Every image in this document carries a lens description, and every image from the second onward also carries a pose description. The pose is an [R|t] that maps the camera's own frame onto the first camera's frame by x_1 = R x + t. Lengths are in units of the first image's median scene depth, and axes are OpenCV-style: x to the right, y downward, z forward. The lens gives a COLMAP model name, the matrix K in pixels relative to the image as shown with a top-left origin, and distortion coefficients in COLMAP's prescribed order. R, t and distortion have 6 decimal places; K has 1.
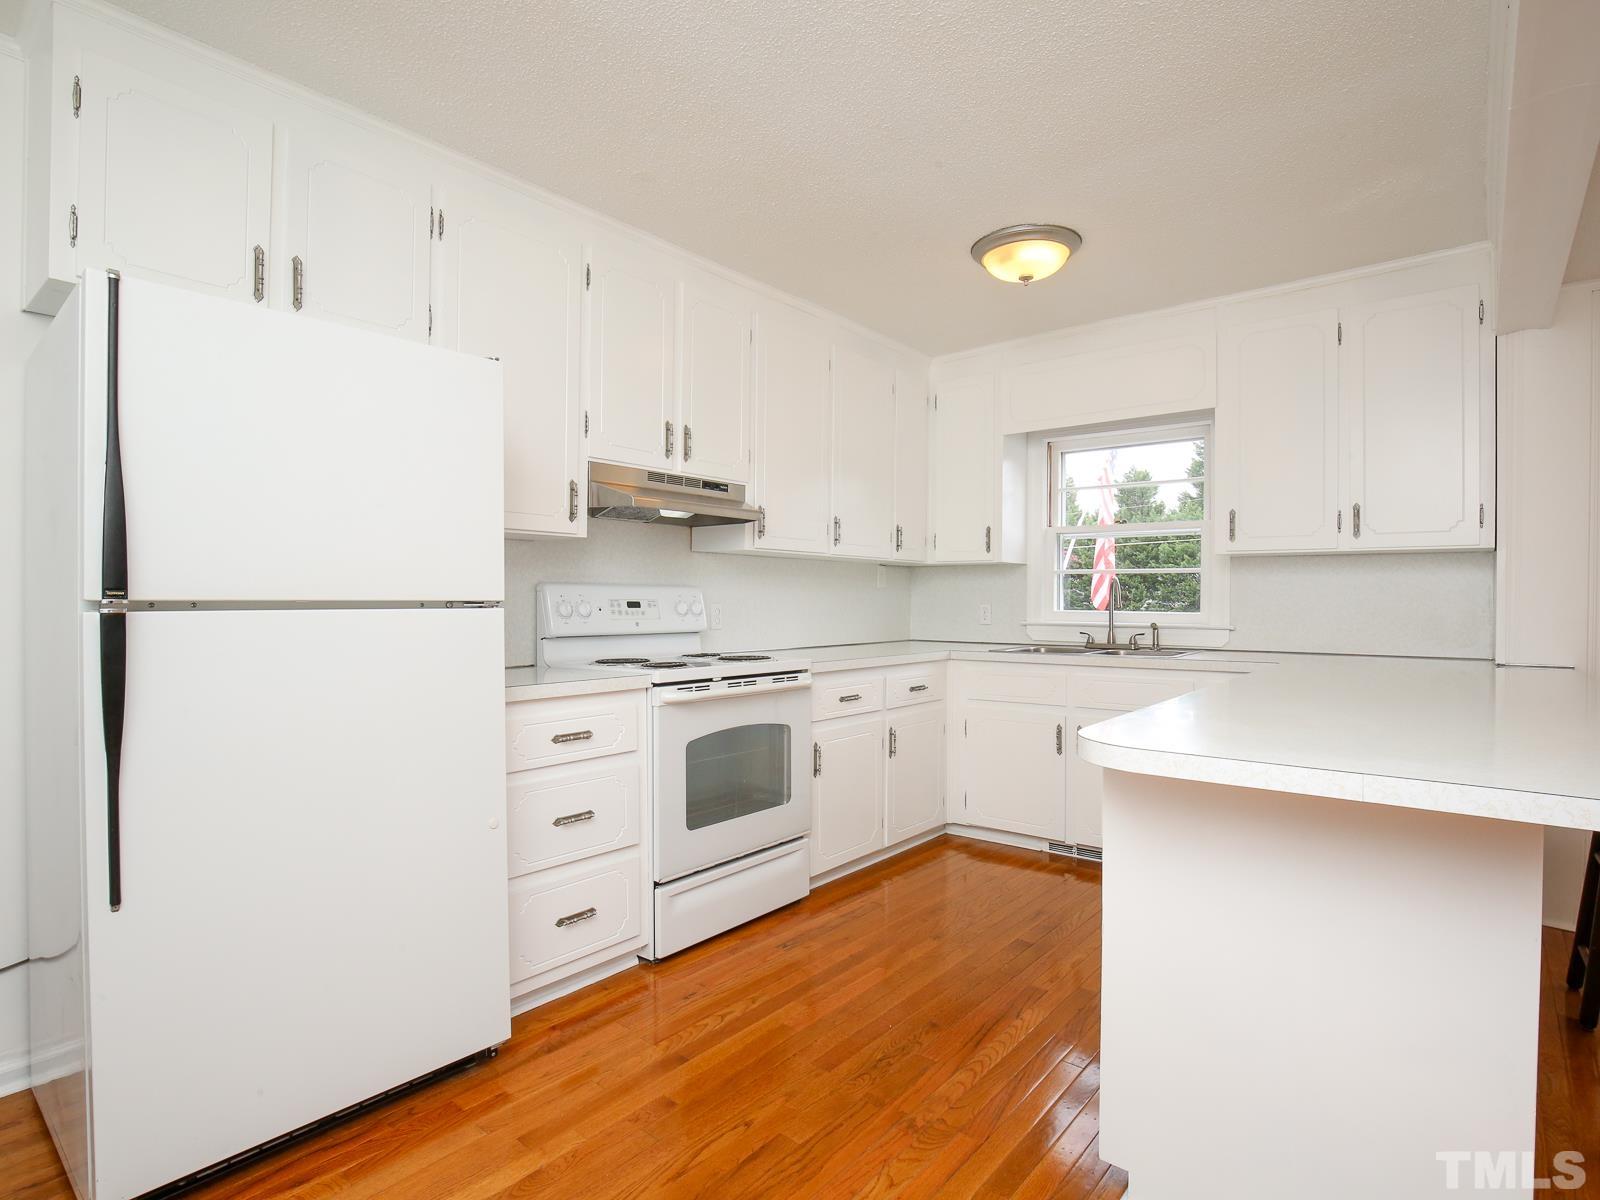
lens RADIAL K [[843.0, 0, 780.6], [0, 843.0, 601.5], [0, 0, 1]] dist [-0.032928, 0.000558]
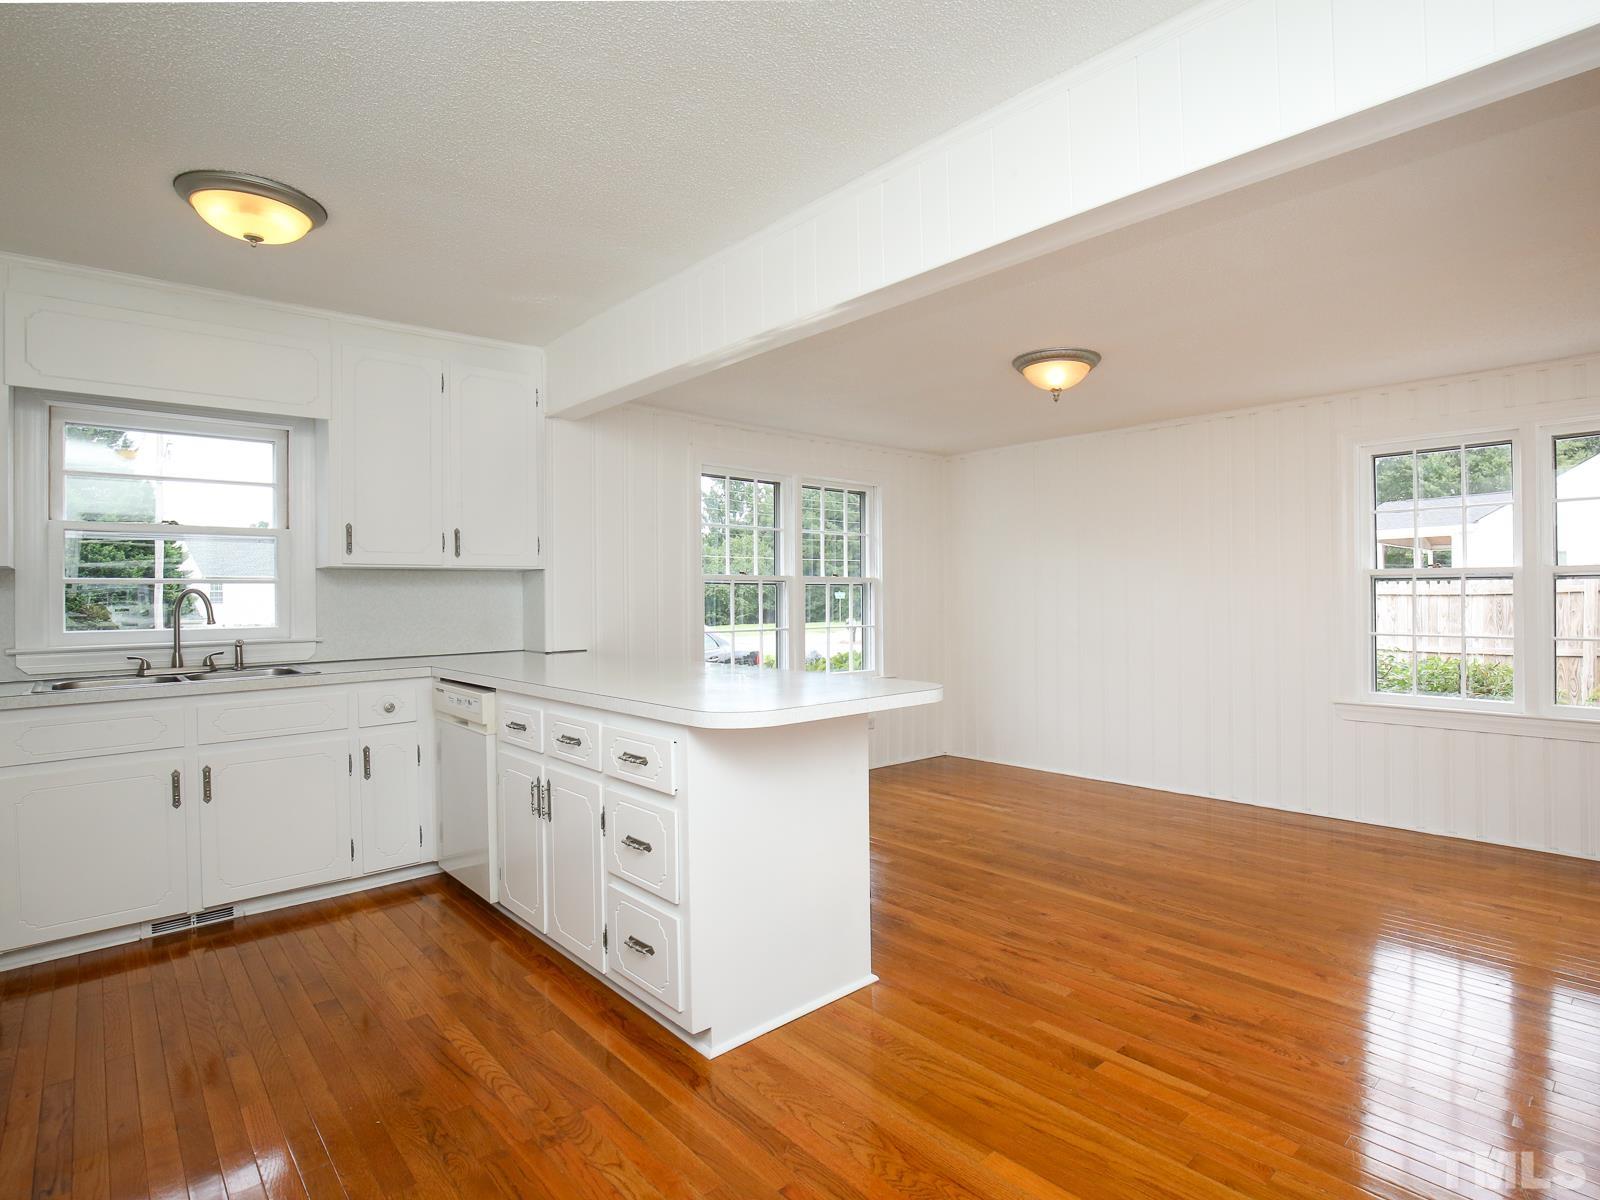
lens RADIAL K [[846.1, 0, 868.3], [0, 846.1, 593.8], [0, 0, 1]] dist [-0.002751, -0.000191]
pose [[0.112631, -0.001701, 0.993635, -0.408854], [0.018631, 0.999826, -0.000401, -0.011227], [-0.993462, 0.018557, 0.112643, 0.245530]]
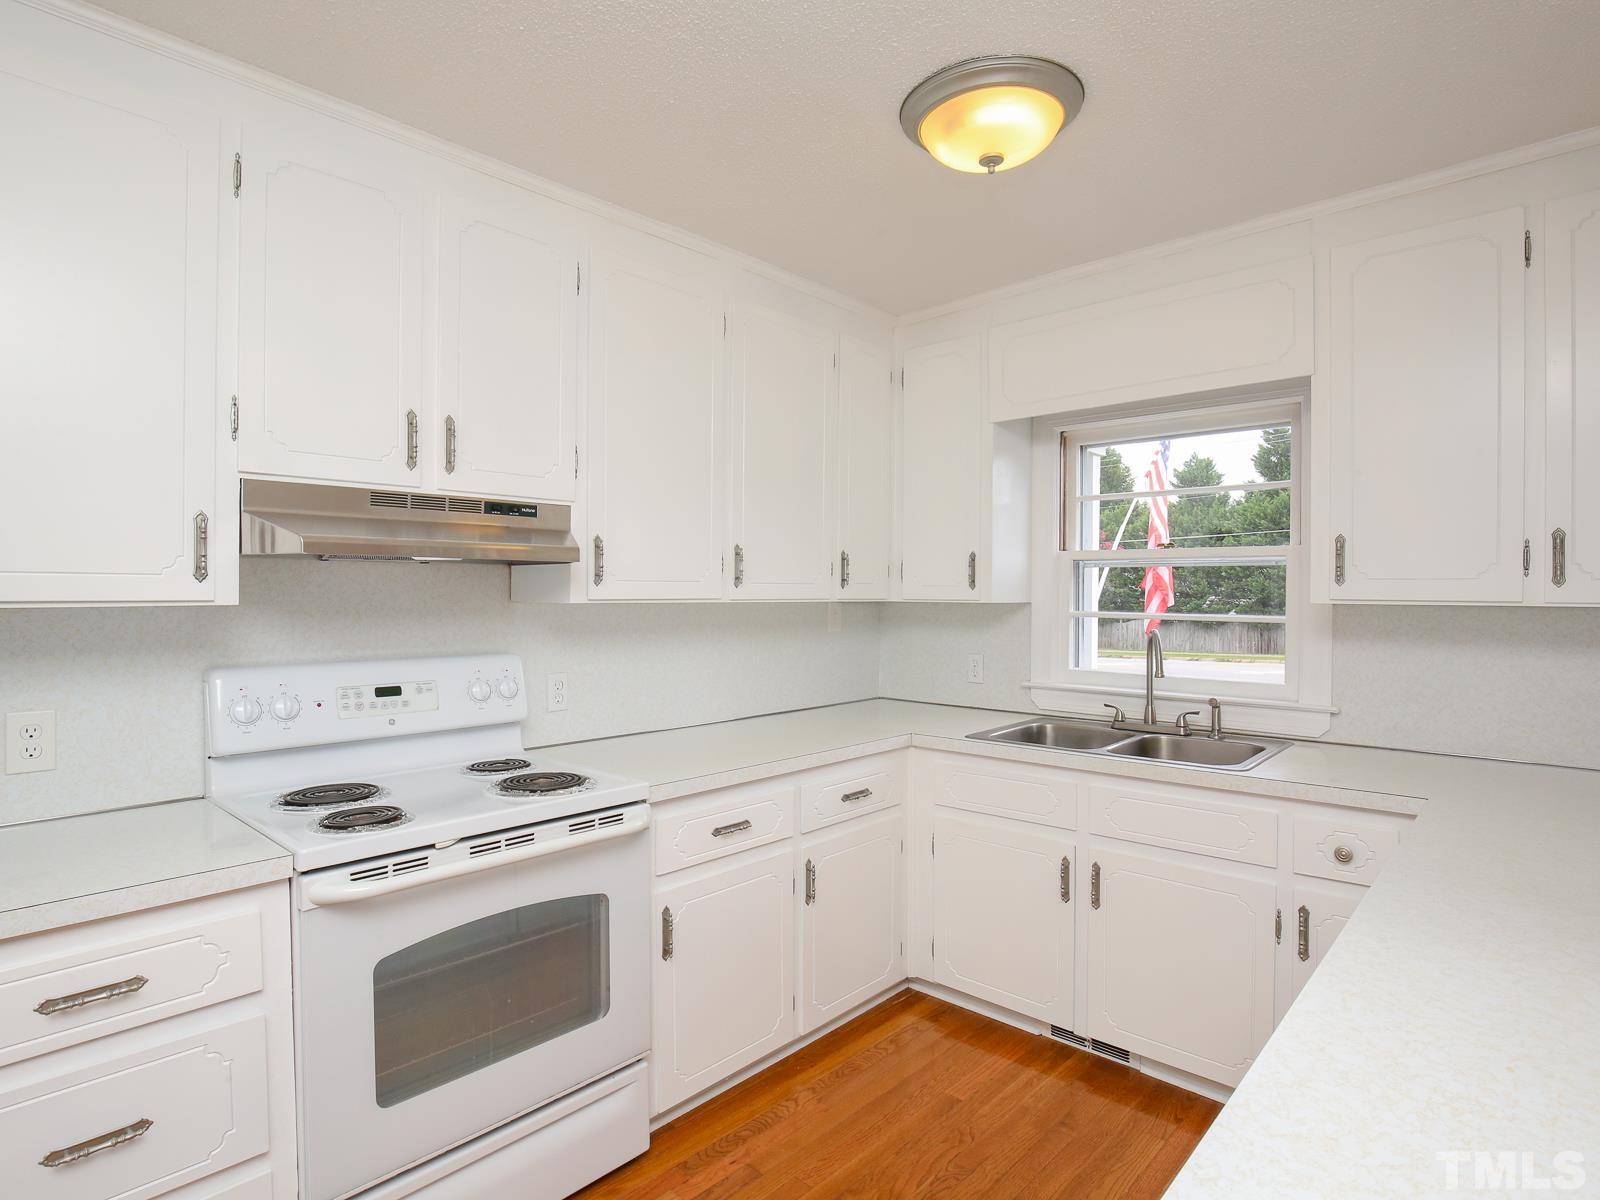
lens RADIAL K [[842.6, 0, 772.2], [0, 842.6, 594.1], [0, 0, 1]] dist [-0.028105, 0.000824]
pose [[0.997544, -0.000375, -0.070036, 0.149386], [0.000512, 0.999998, 0.001931, -0.064715], [0.070035, -0.001963, 0.997543, 0.327976]]
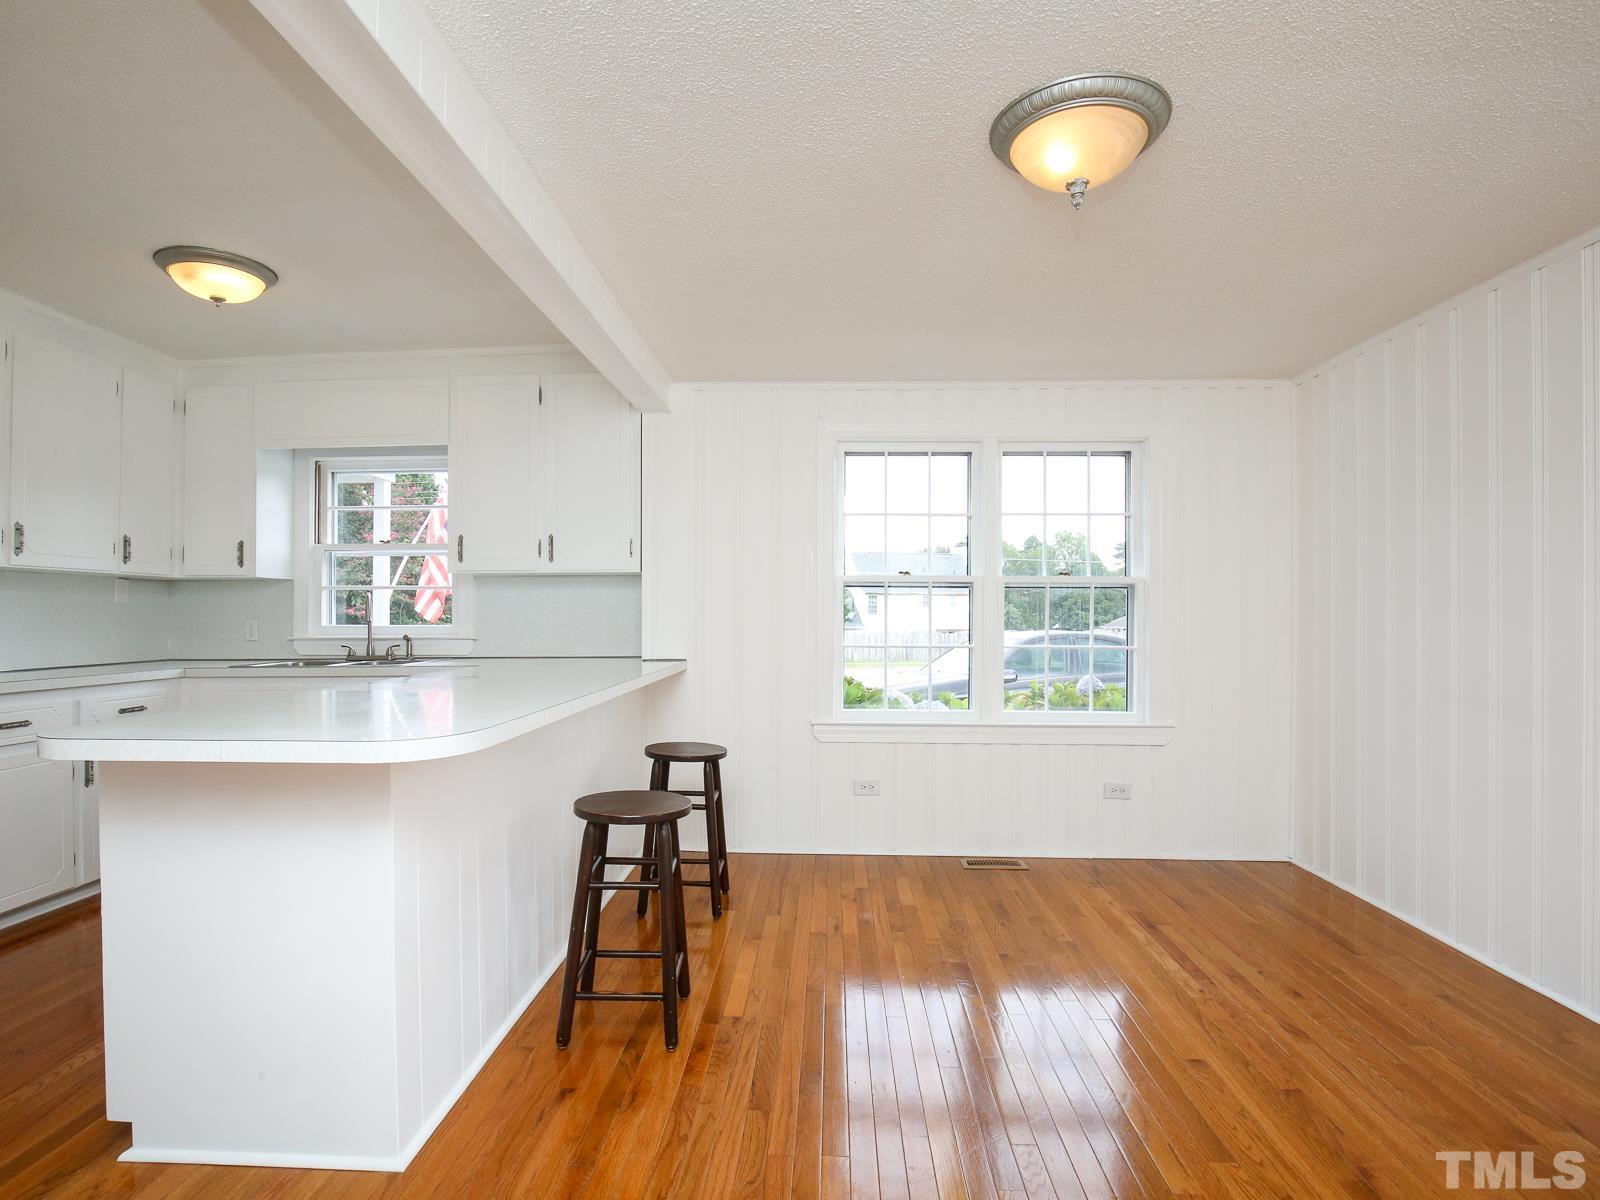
lens RADIAL K [[840.6, 0, 777.6], [0, 840.6, 607.7], [0, 0, 1]] dist [-0.032112, 0.010730]
pose [[0.802828, -0.002309, 0.596206, 0.199483], [0.009460, 0.999916, -0.008866, 0.004392], [-0.596135, 0.012758, 0.802783, -0.179465]]
